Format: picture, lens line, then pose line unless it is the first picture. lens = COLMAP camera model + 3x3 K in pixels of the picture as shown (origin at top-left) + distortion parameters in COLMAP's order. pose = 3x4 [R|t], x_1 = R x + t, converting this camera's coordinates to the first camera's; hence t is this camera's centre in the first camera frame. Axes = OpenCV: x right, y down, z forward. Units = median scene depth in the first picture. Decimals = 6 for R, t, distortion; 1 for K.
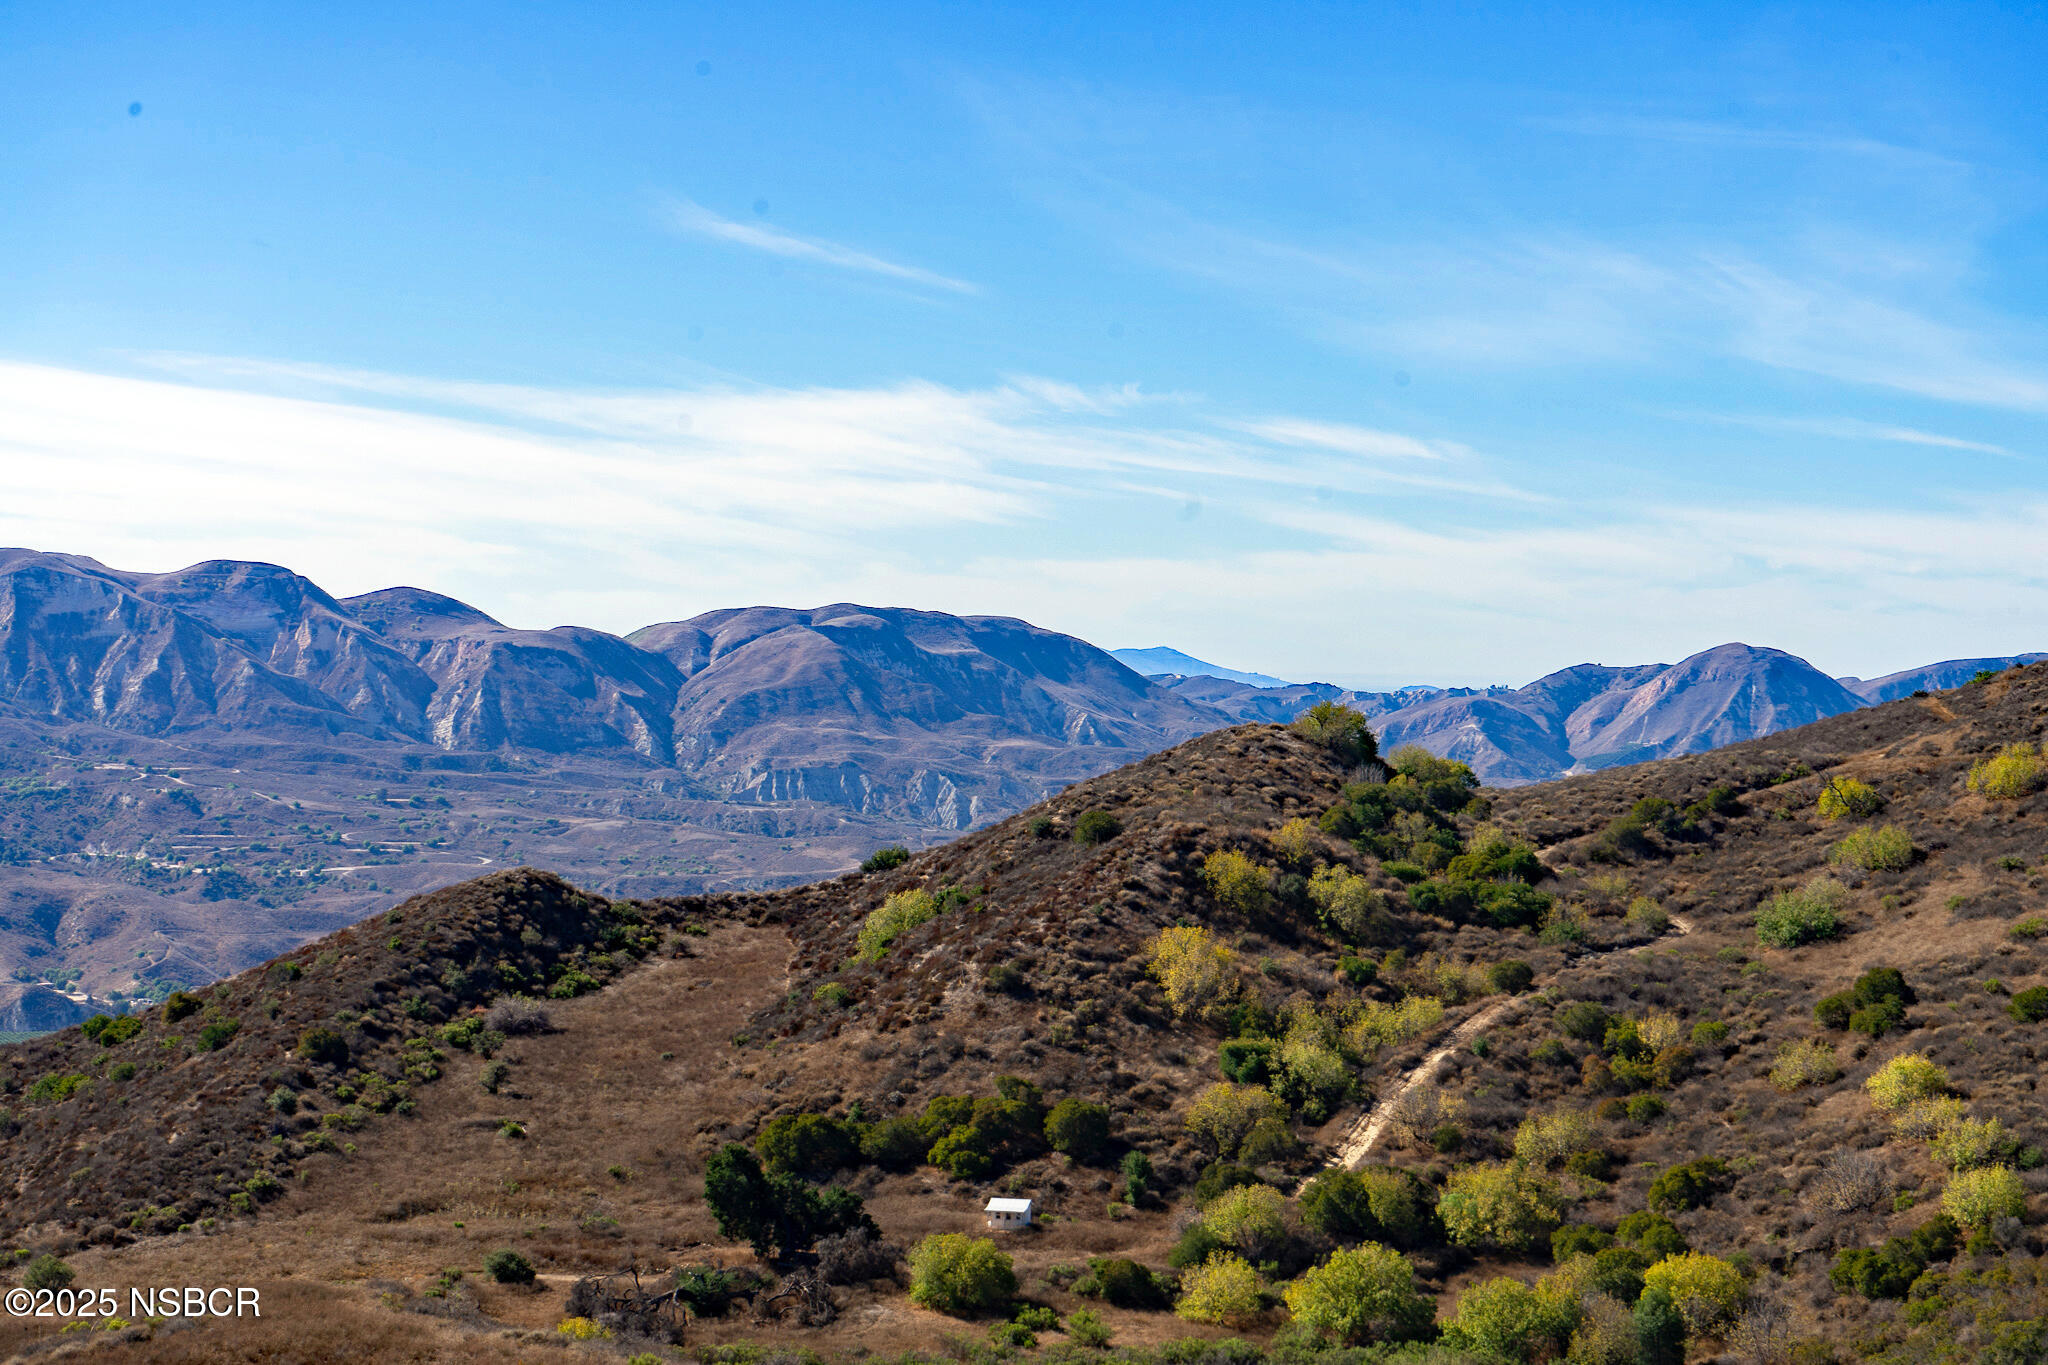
lens RADIAL K [[4217.5, 0, 1024.0], [0, 4217.5, 682.5], [0, 0, 1]] dist [0.043517, -0.162576]
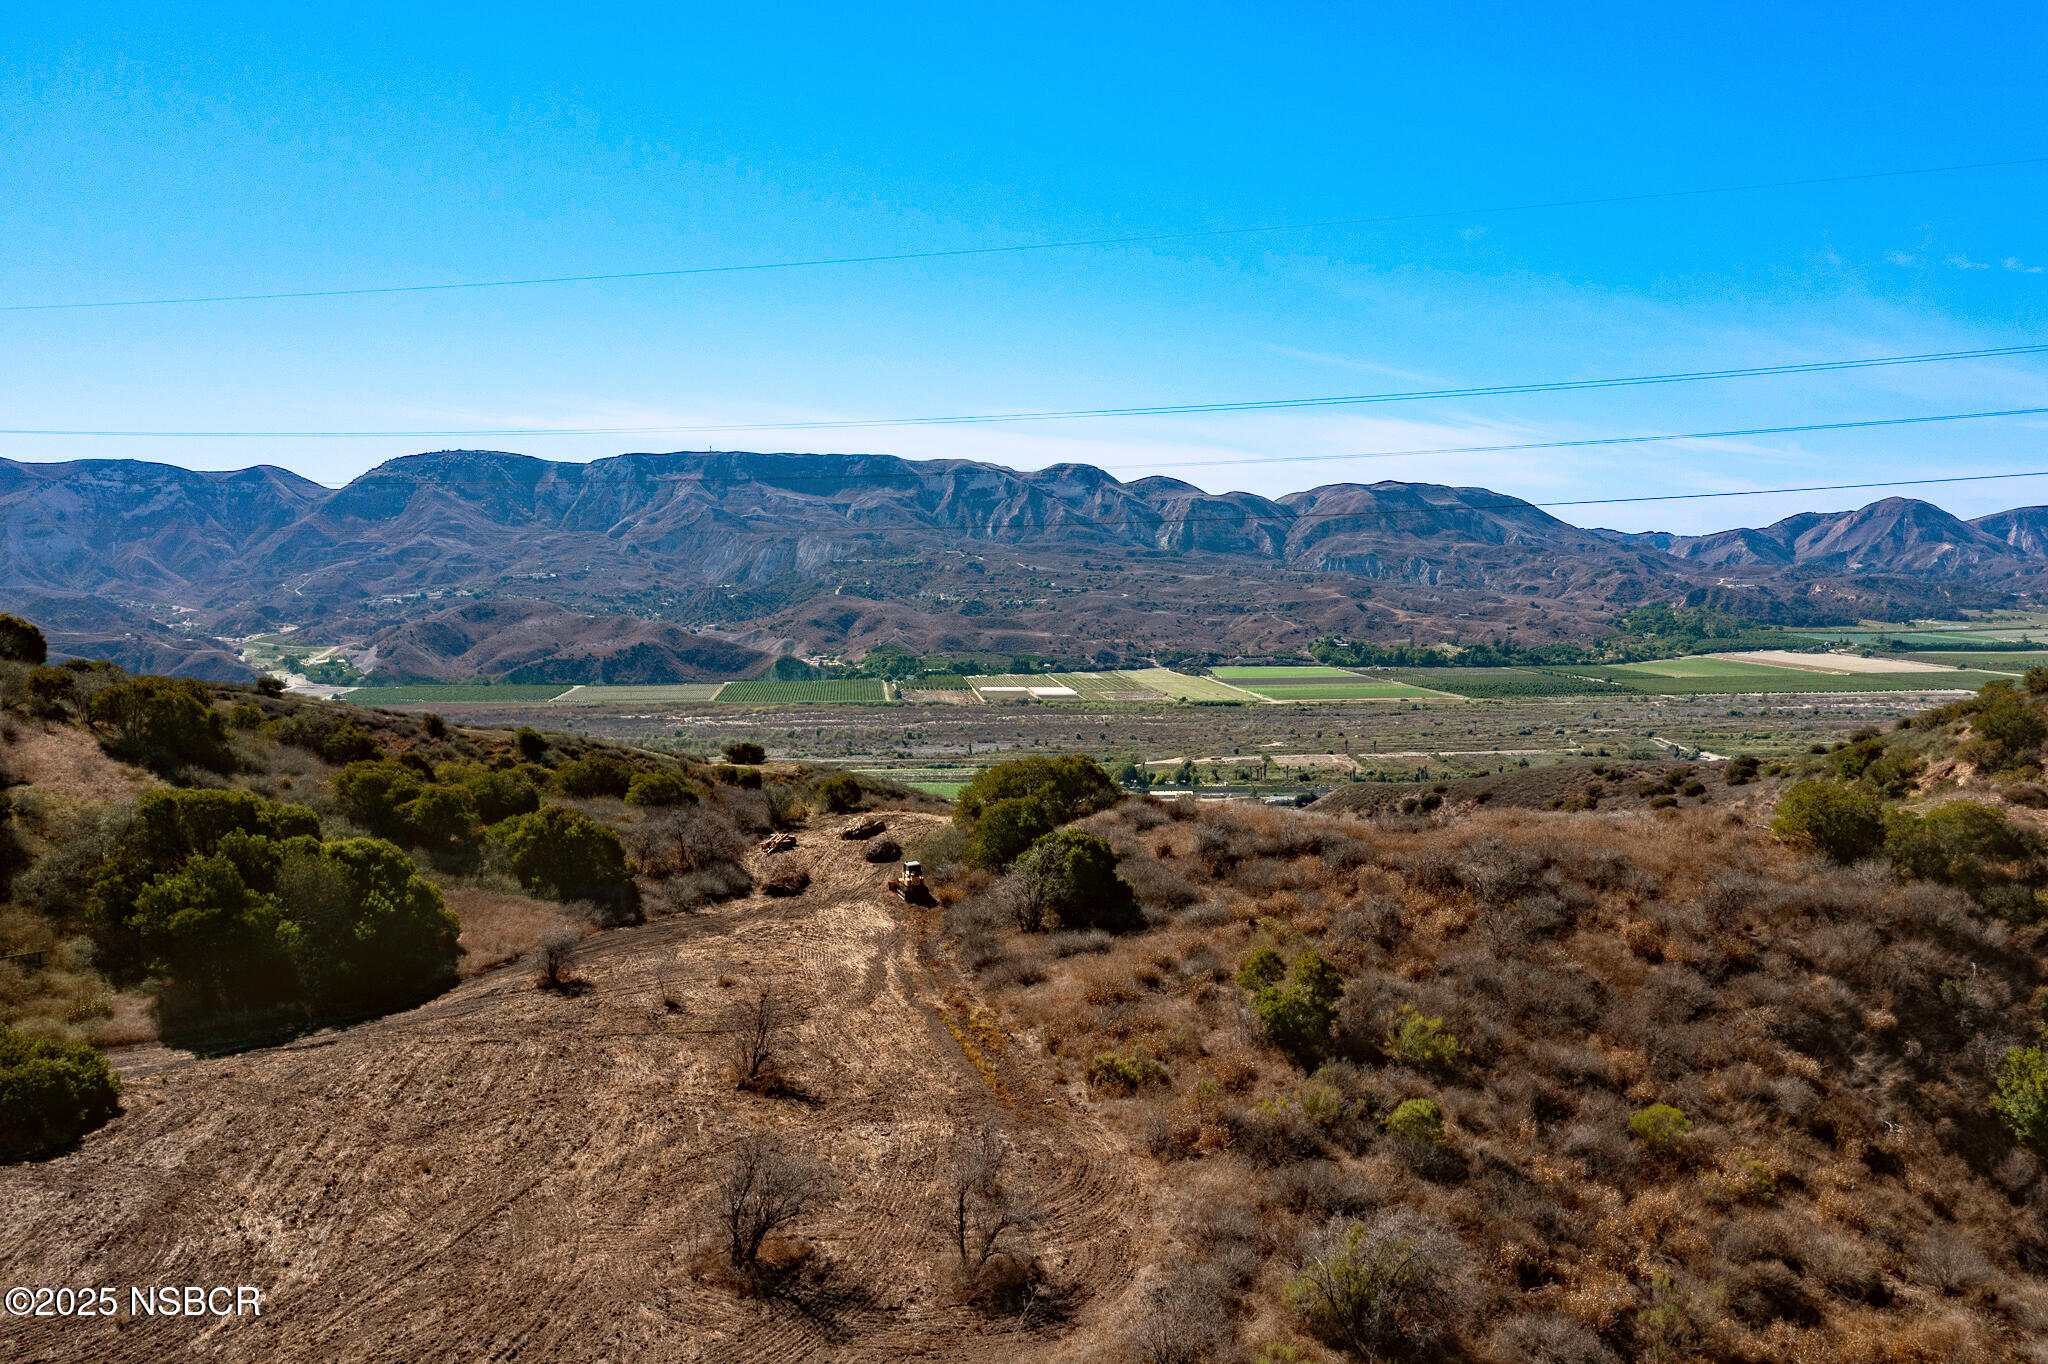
lens RADIAL K [[1606.5, 0, 1024.0], [0, 1606.5, 682.0], [0, 0, 1]] dist [-0.019124, 0.013045]
pose [[0.947843, 0.002990, -0.318725, 0.038090], [0.017749, 0.997909, 0.062144, 0.027835], [0.318244, -0.064559, 0.945808, 0.264941]]
